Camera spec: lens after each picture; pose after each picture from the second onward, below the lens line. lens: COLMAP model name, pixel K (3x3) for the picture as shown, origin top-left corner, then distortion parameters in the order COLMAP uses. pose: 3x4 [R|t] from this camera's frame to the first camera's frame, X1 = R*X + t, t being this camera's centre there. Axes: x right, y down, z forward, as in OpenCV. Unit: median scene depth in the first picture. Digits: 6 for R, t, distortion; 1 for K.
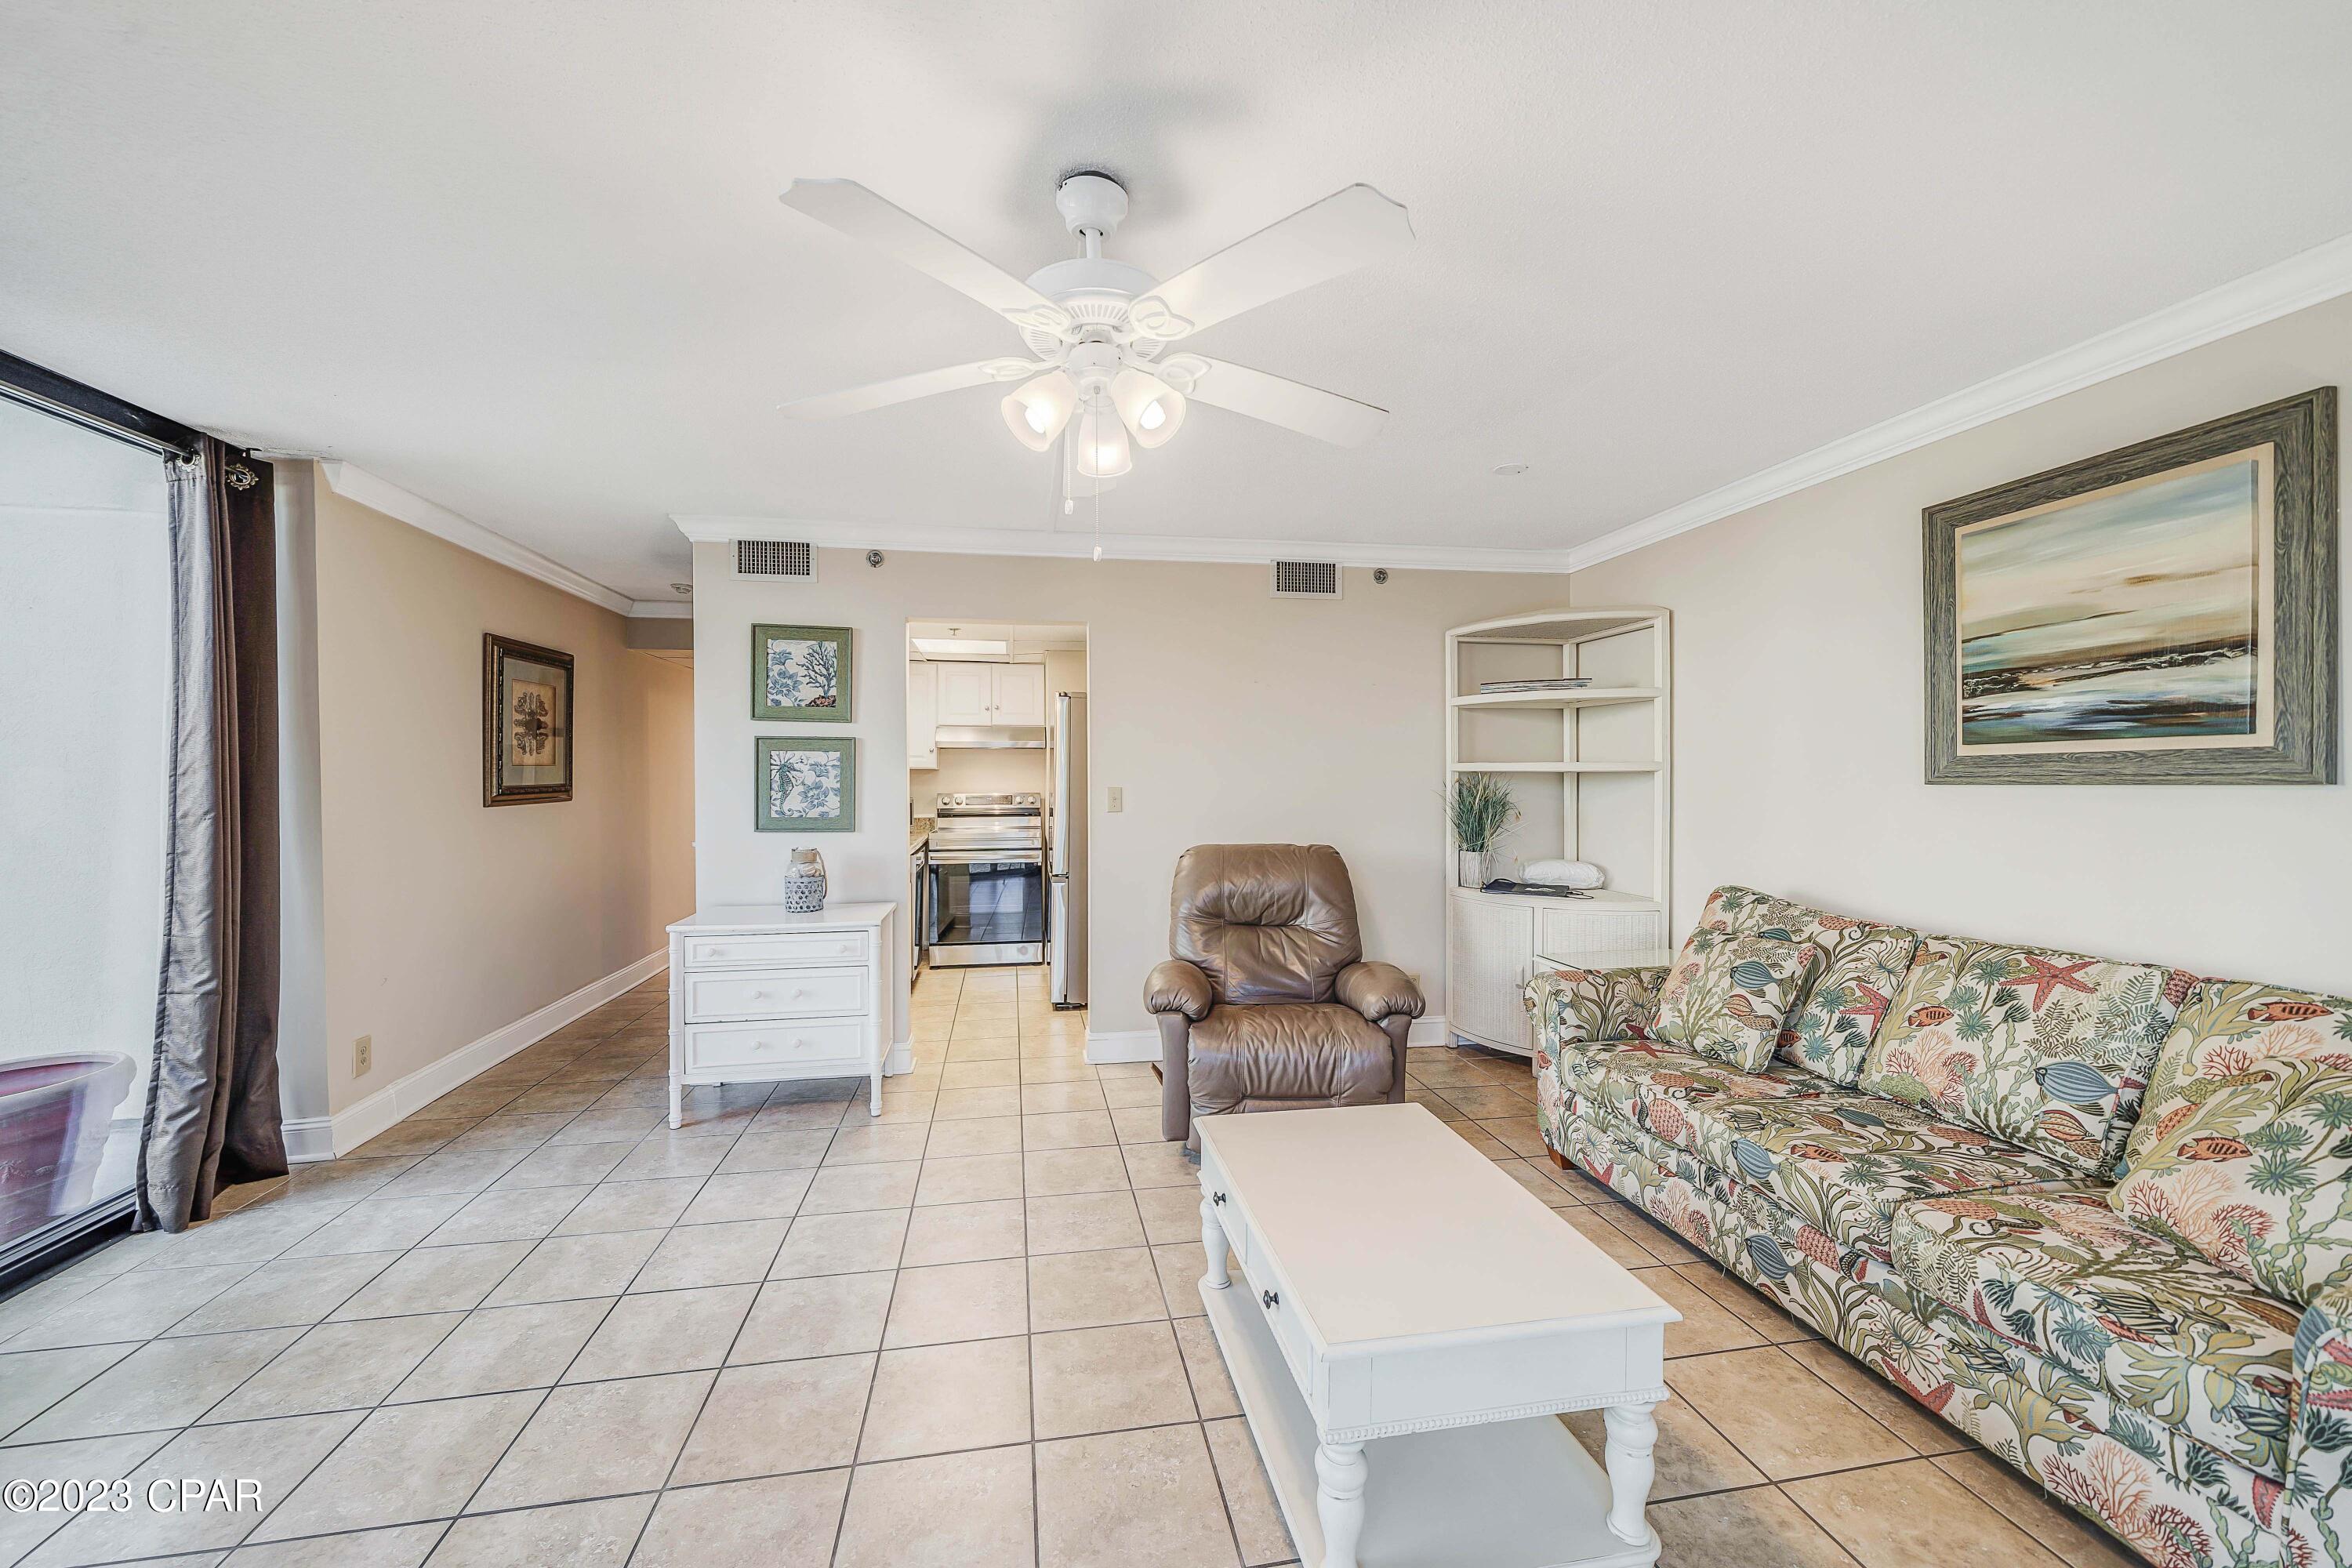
lens RADIAL K [[877.6, 0, 1160.0], [0, 877.6, 781.5], [0, 0, 1]] dist [-0.004732, 0.000667]
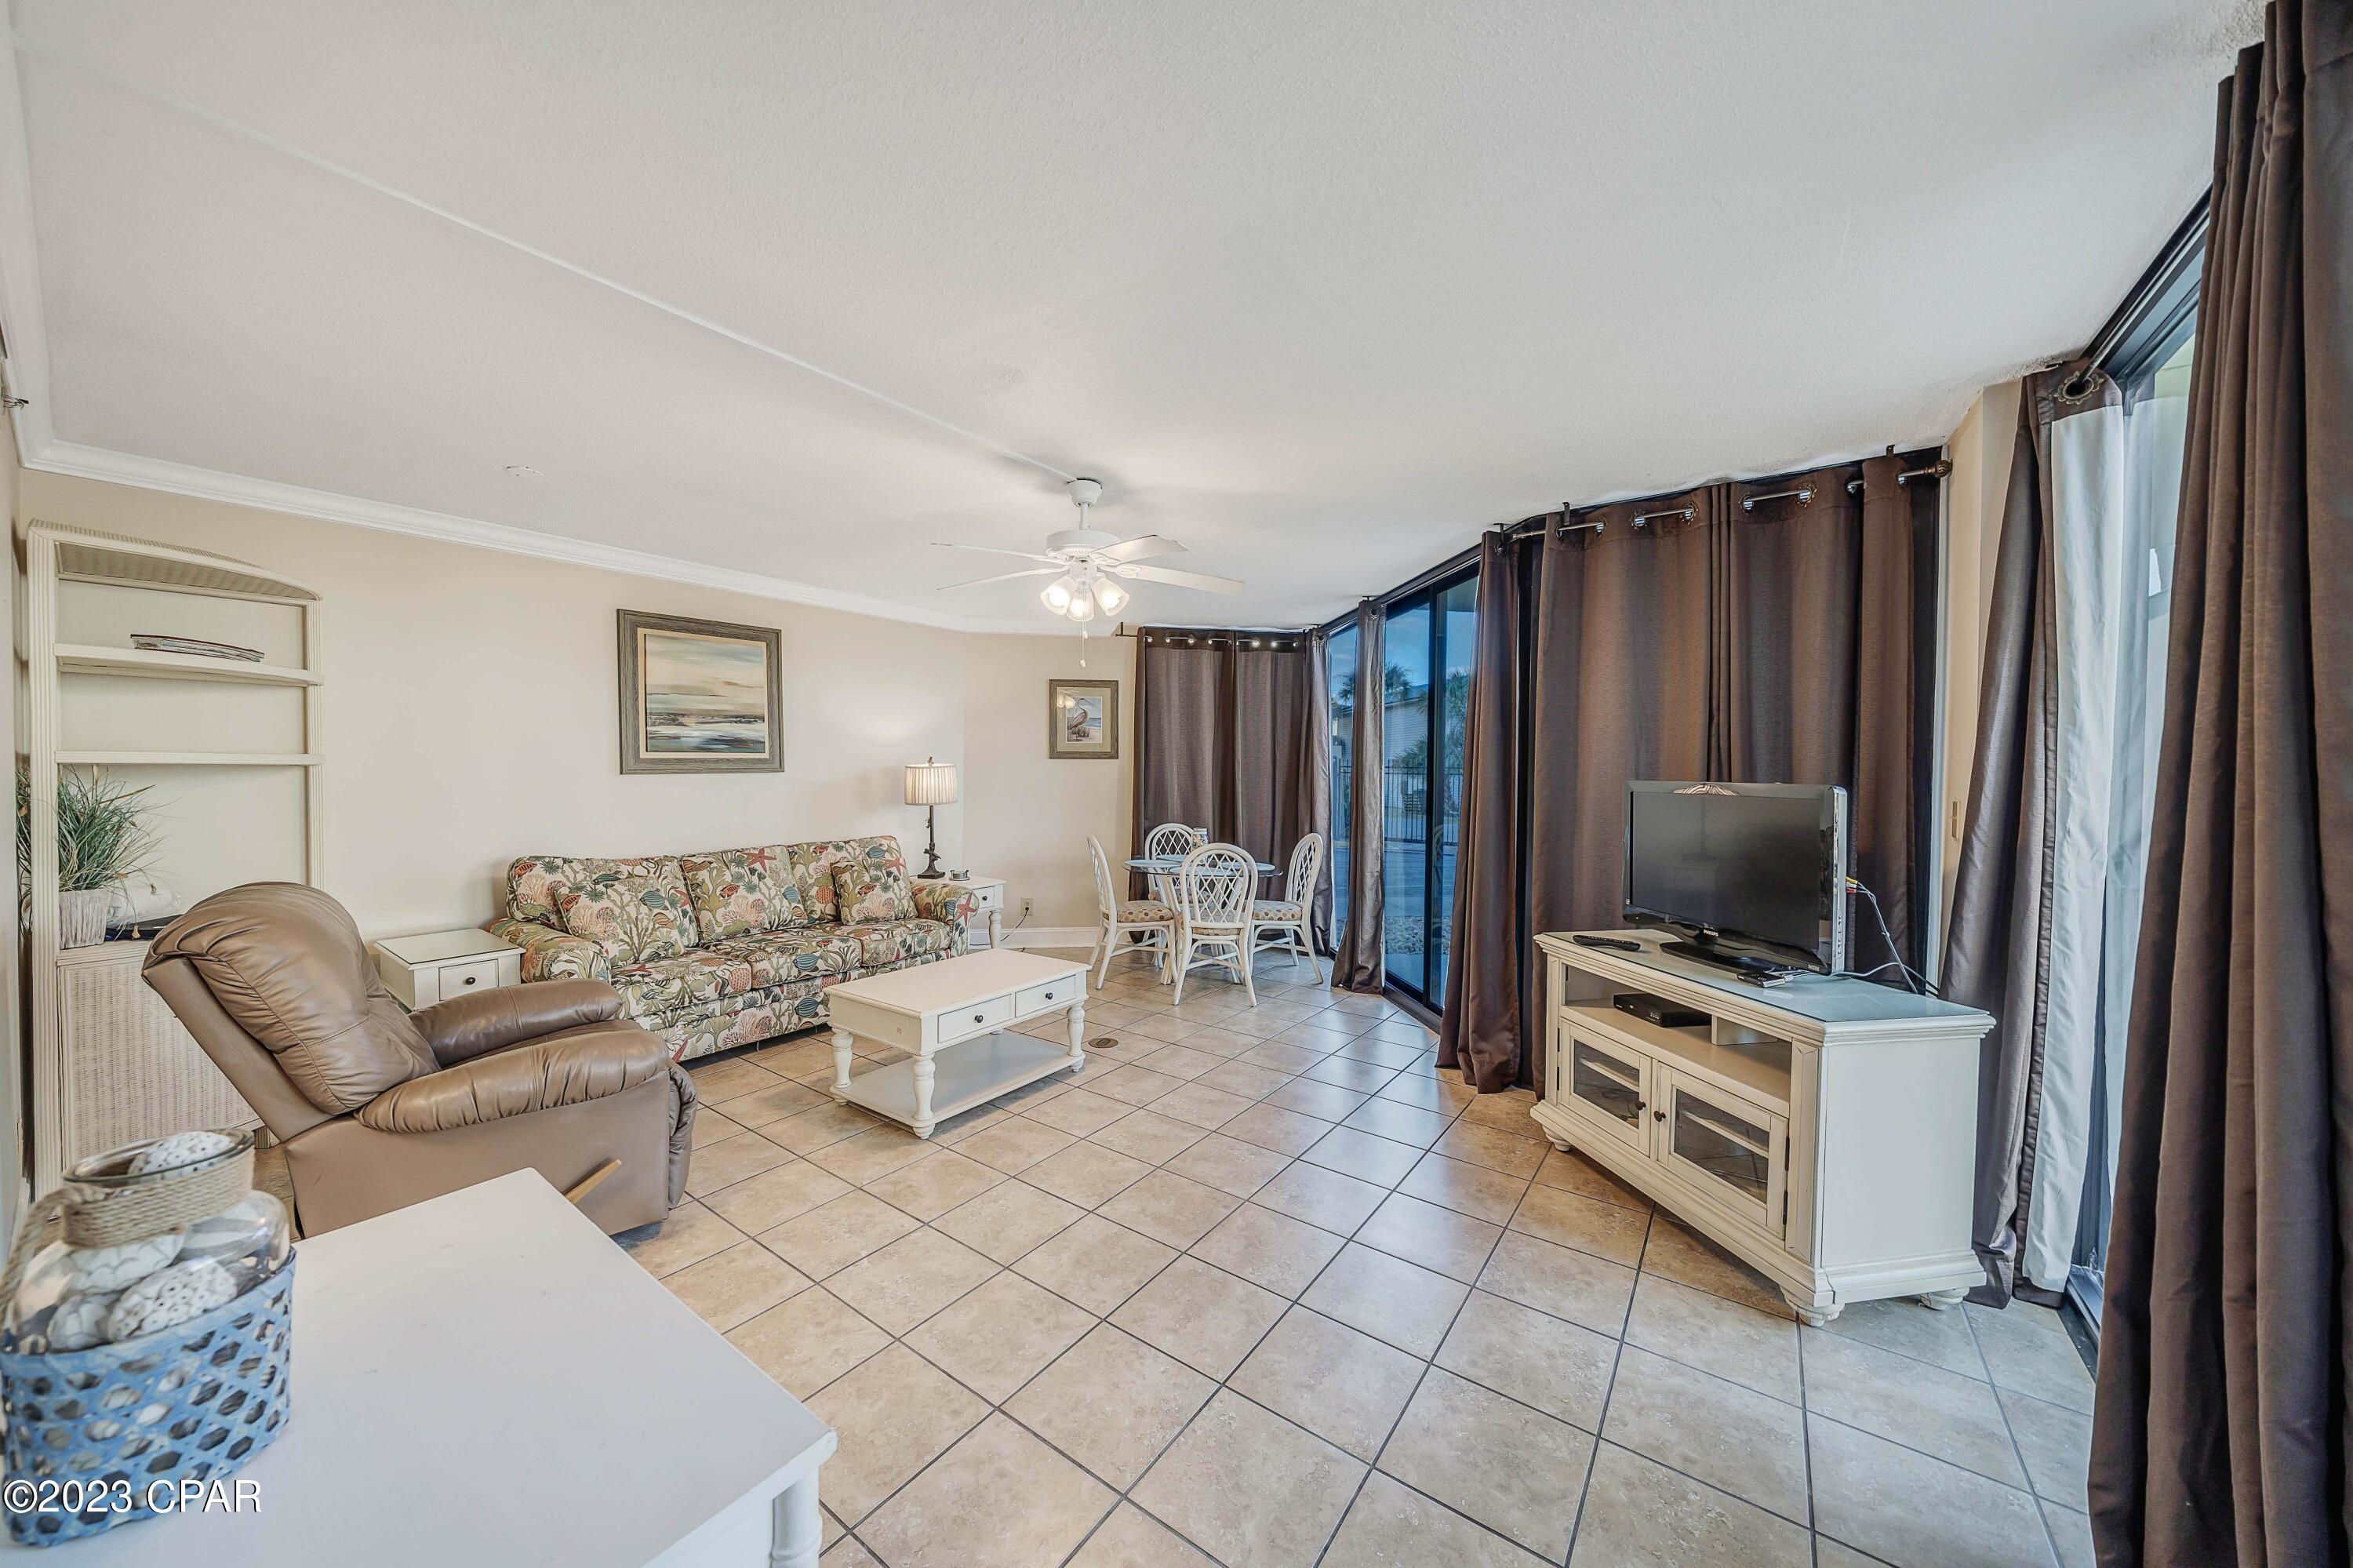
lens RADIAL K [[808.9, 0, 1165.8], [0, 808.9, 774.4], [0, 0, 1]] dist [-0.002628, -0.000184]
pose [[-0.696701, -0.009021, 0.717305, -1.348580], [0.002125, 0.999891, 0.014640, -0.024603], [-0.717359, 0.011724, -0.696605, 1.874964]]
